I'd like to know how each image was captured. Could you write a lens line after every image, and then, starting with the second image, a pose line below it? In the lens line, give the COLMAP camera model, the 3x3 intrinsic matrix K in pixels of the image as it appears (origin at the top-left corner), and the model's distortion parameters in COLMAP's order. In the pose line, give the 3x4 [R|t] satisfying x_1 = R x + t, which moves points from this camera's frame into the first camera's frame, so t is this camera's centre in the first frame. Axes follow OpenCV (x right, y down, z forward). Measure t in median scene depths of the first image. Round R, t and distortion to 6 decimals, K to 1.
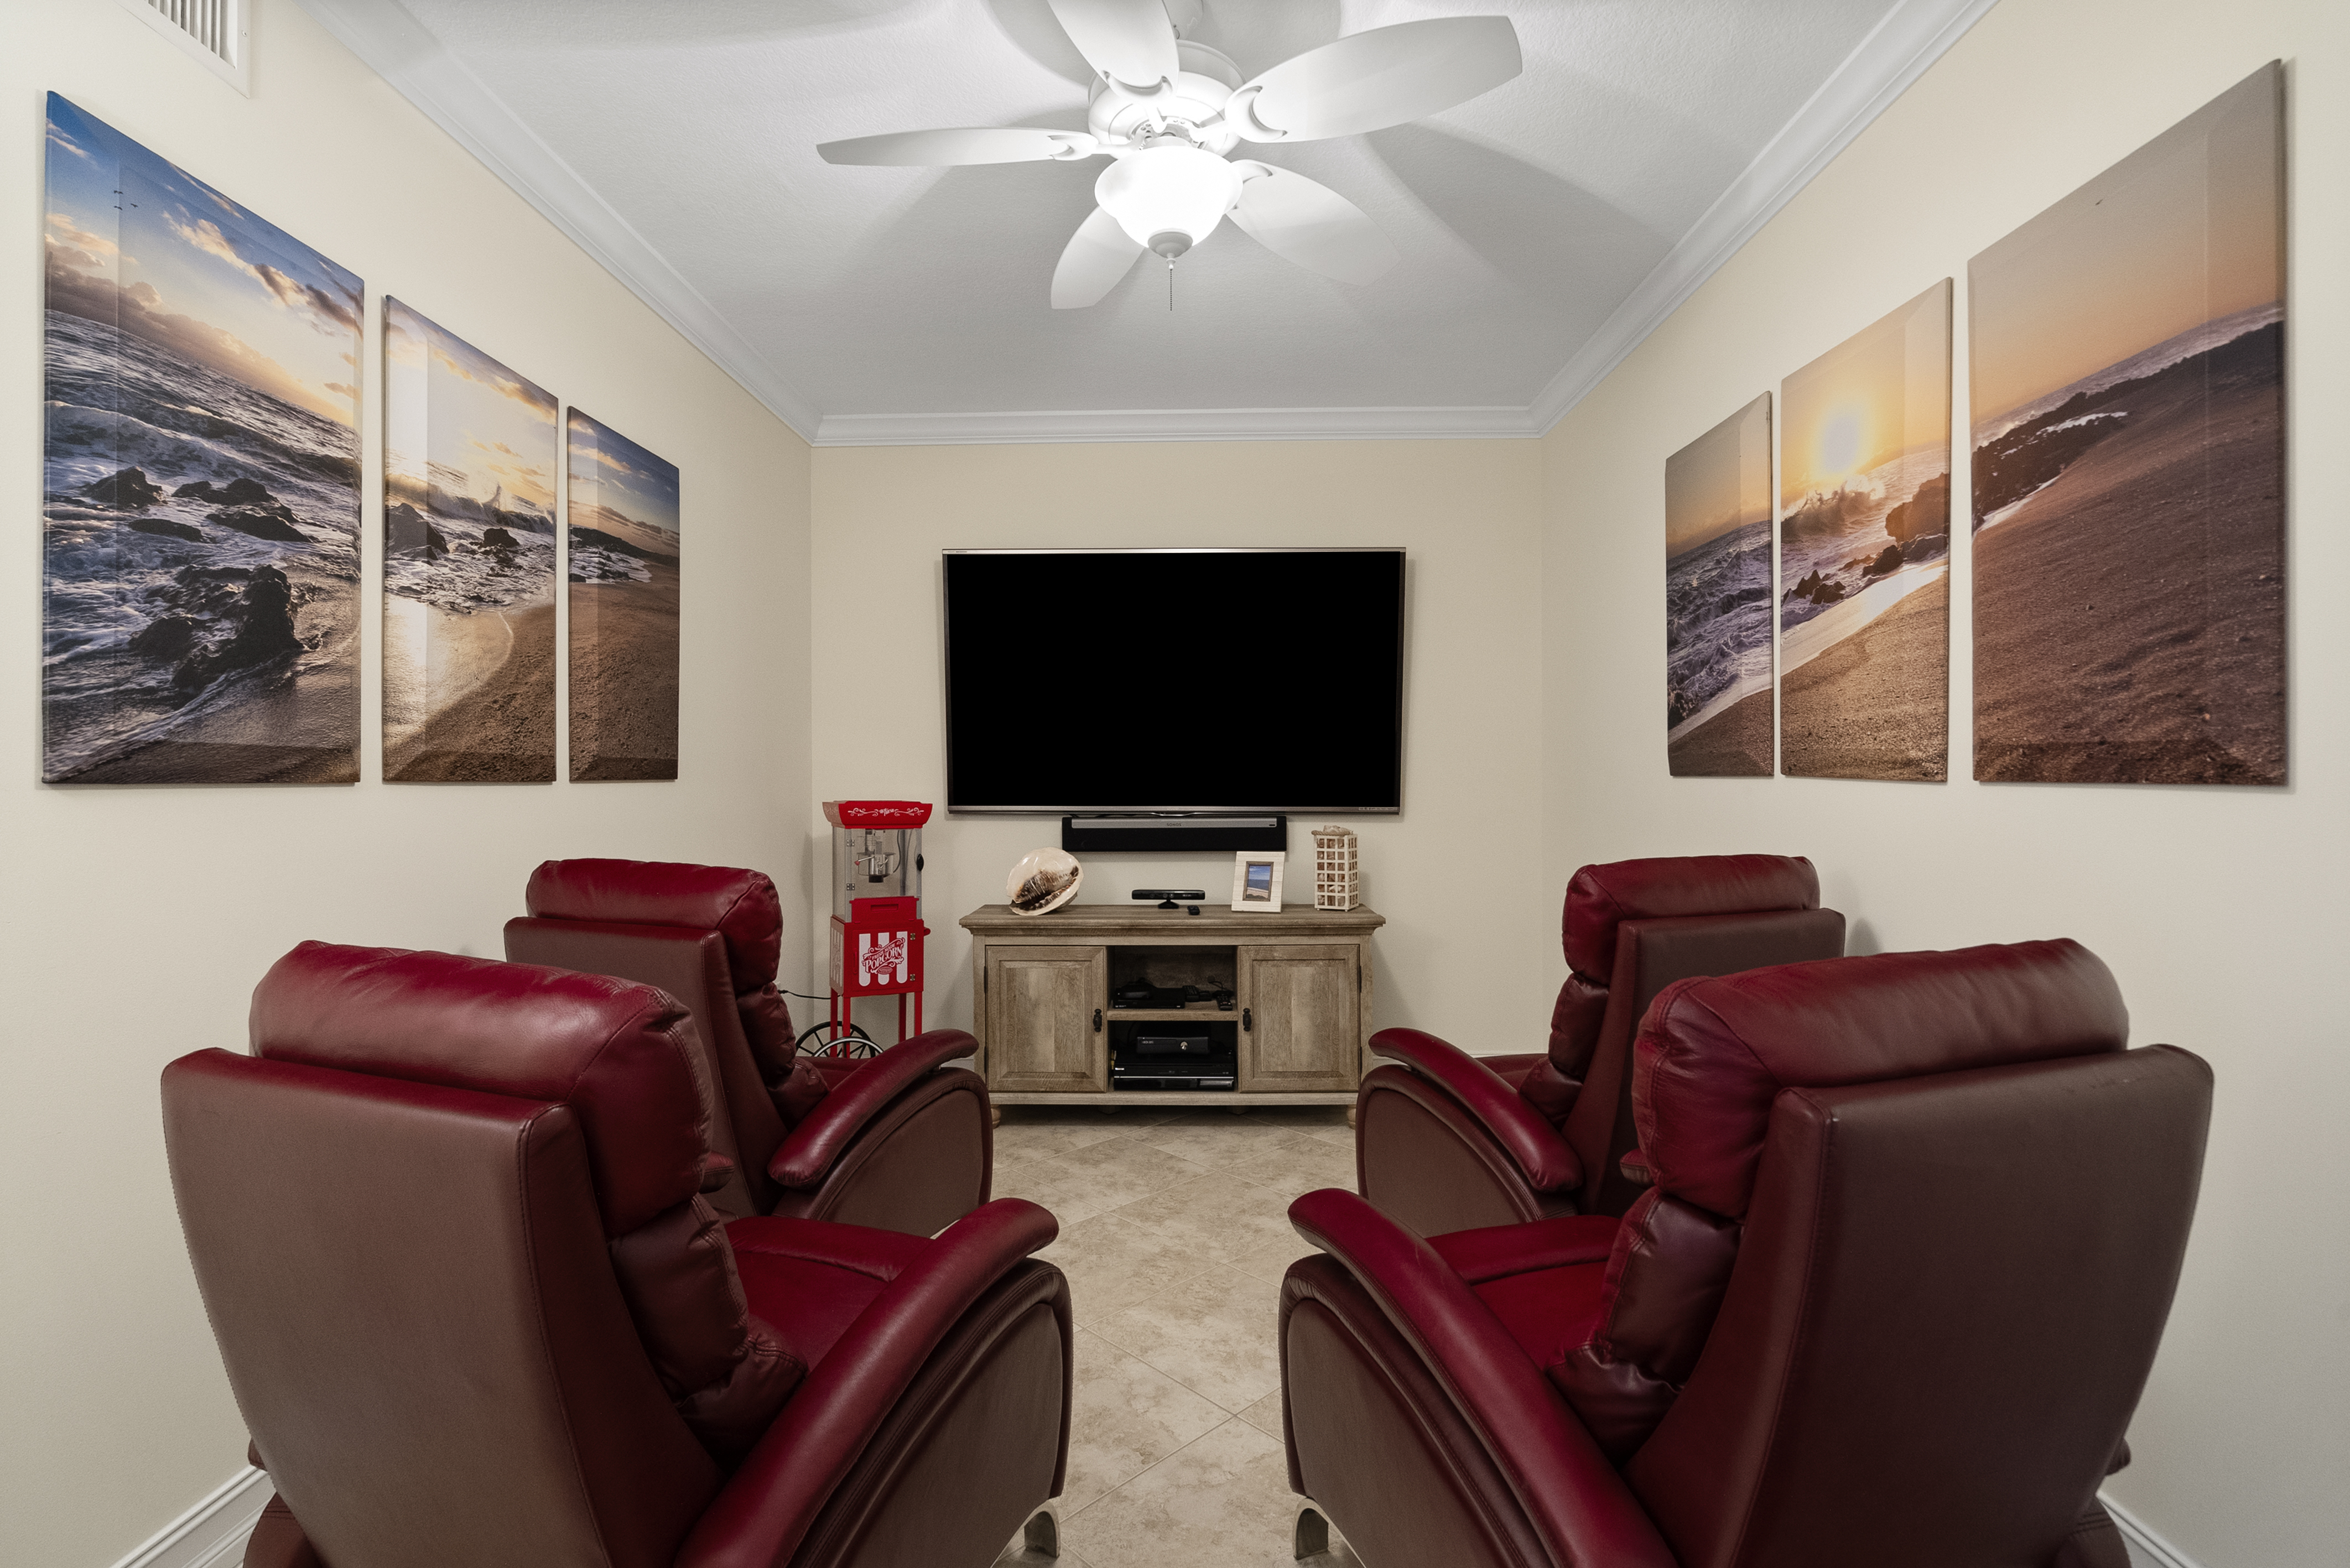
lens RADIAL K [[1079.6, 0, 1165.1], [0, 1079.6, 777.3], [0, 0, 1]] dist [-0.003486, -0.000254]
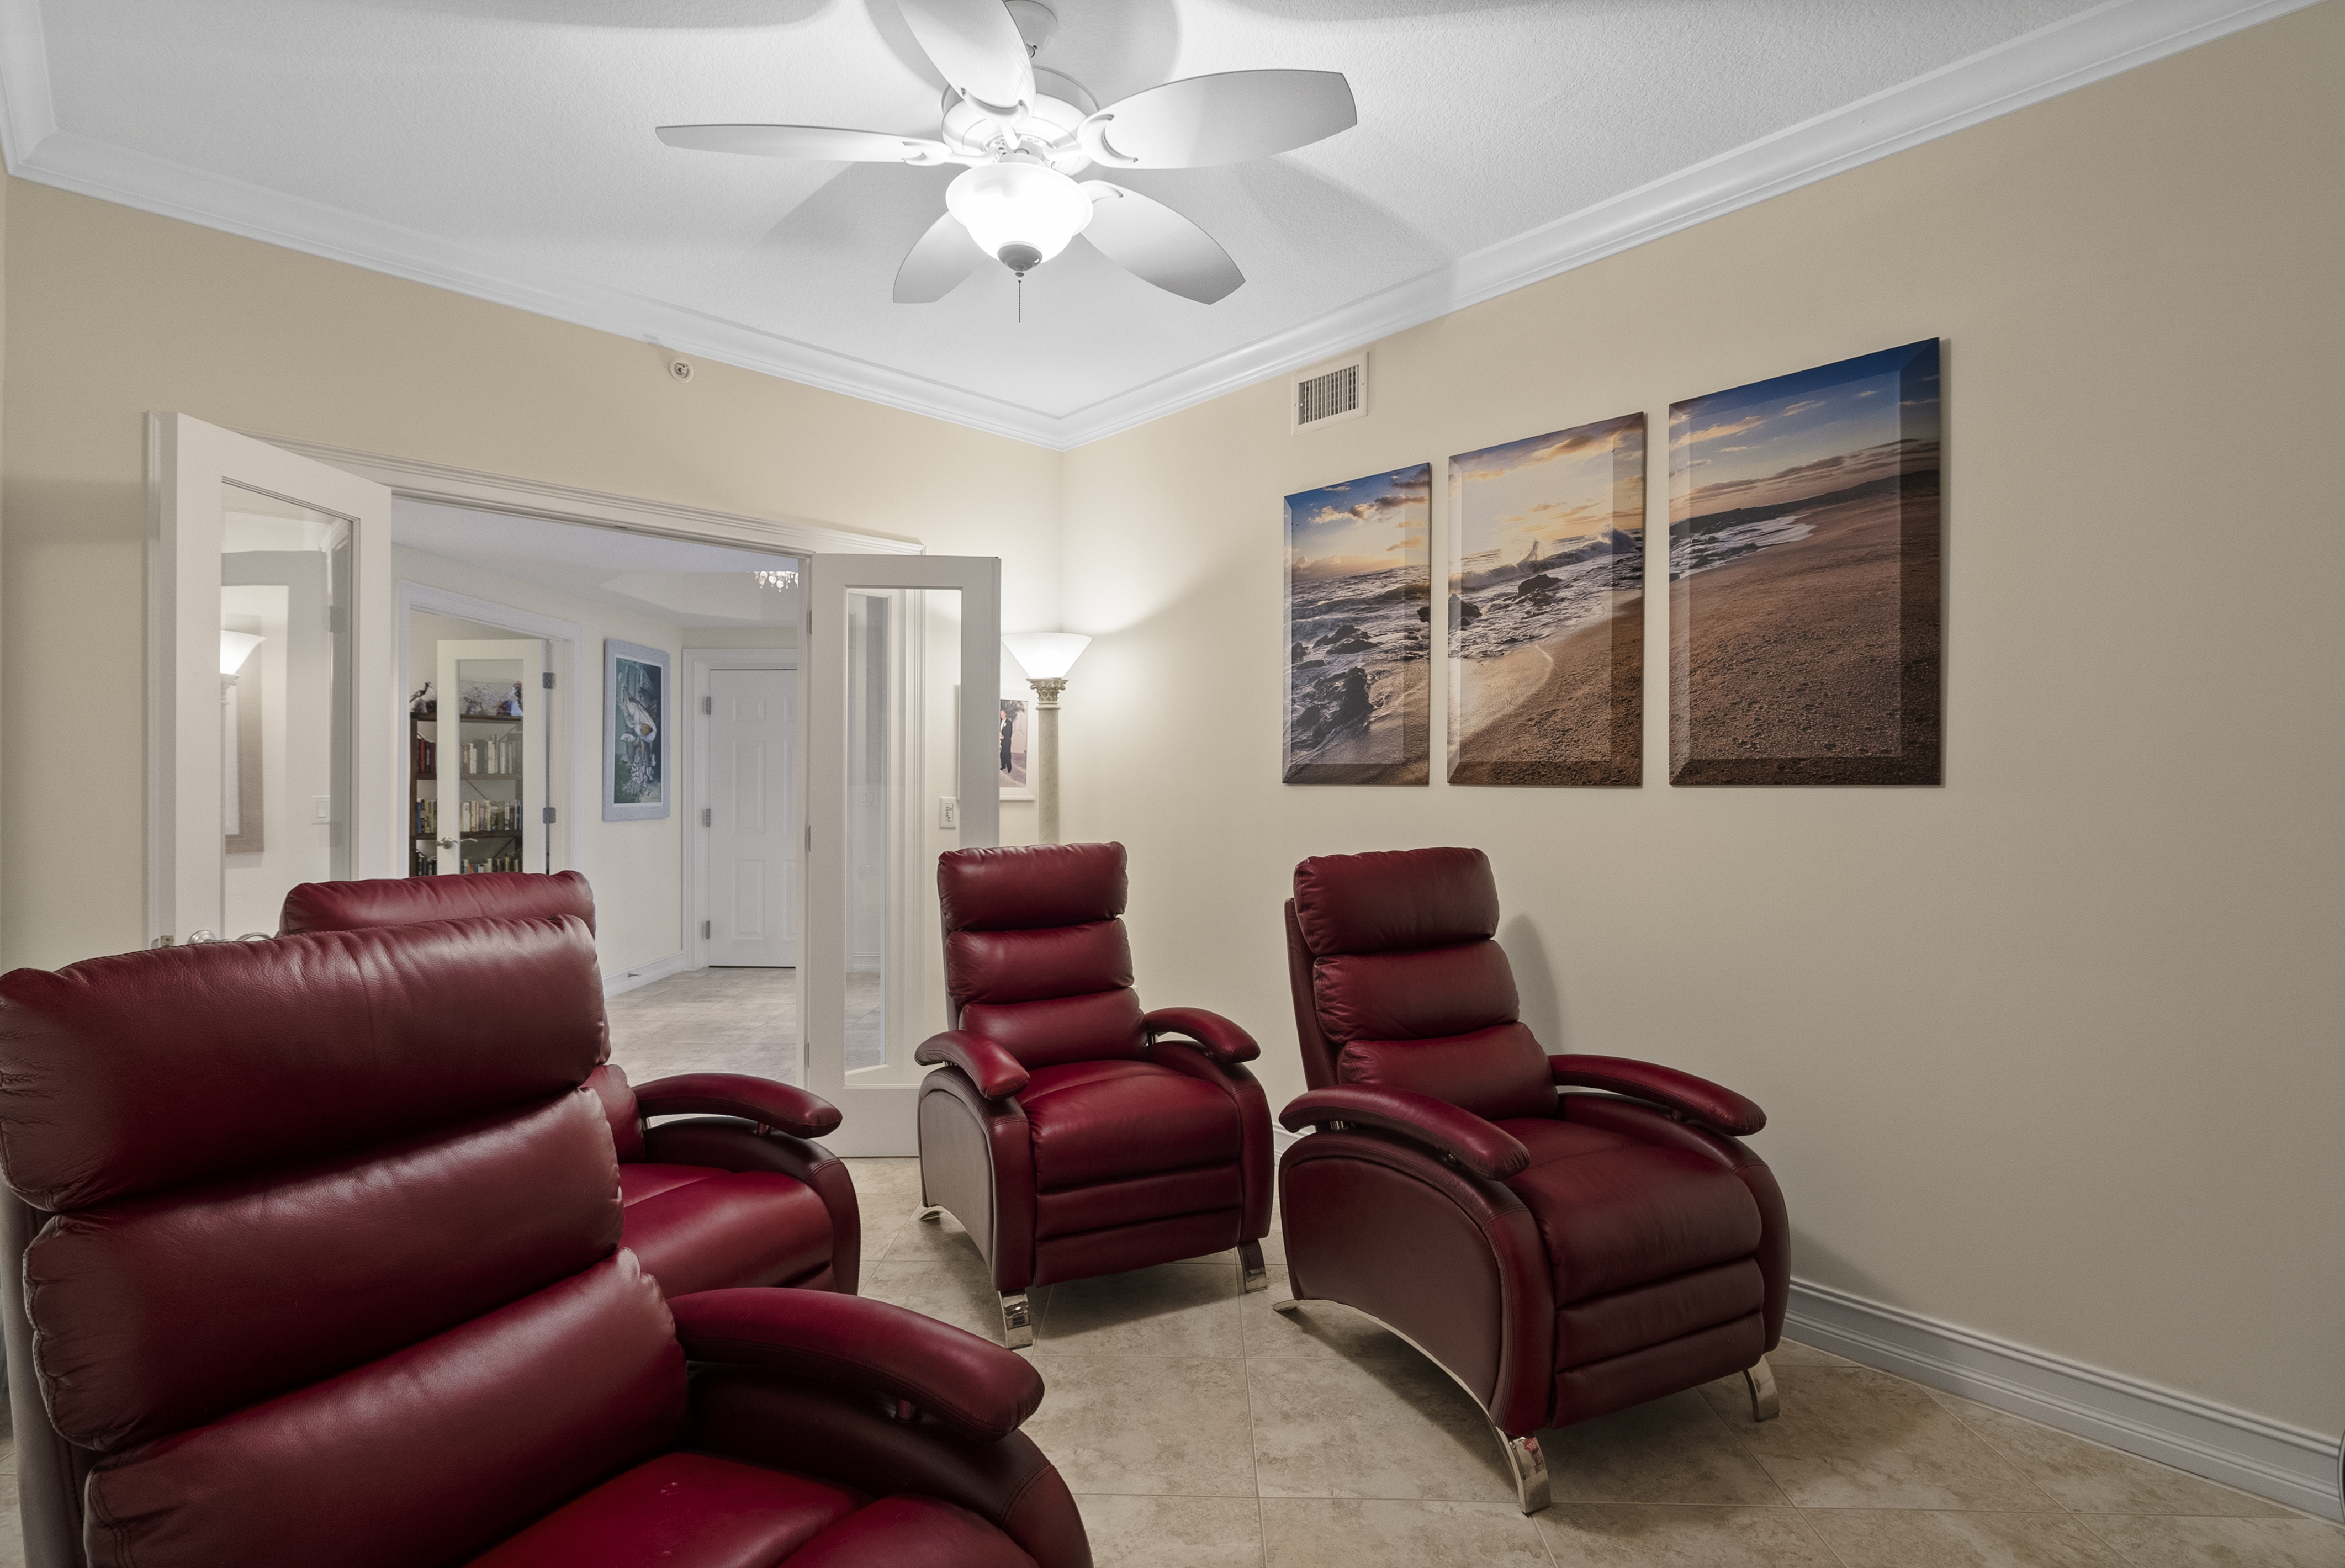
lens RADIAL K [[1077.3, 0, 1162.7], [0, 1077.3, 777.3], [0, 0, 1]] dist [-0.003486, -0.000254]
pose [[-0.708222, 0.002544, -0.705985, 0.636198], [0.002589, 0.999996, 0.001007, -0.007788], [0.705985, -0.001115, -0.708226, 1.846974]]
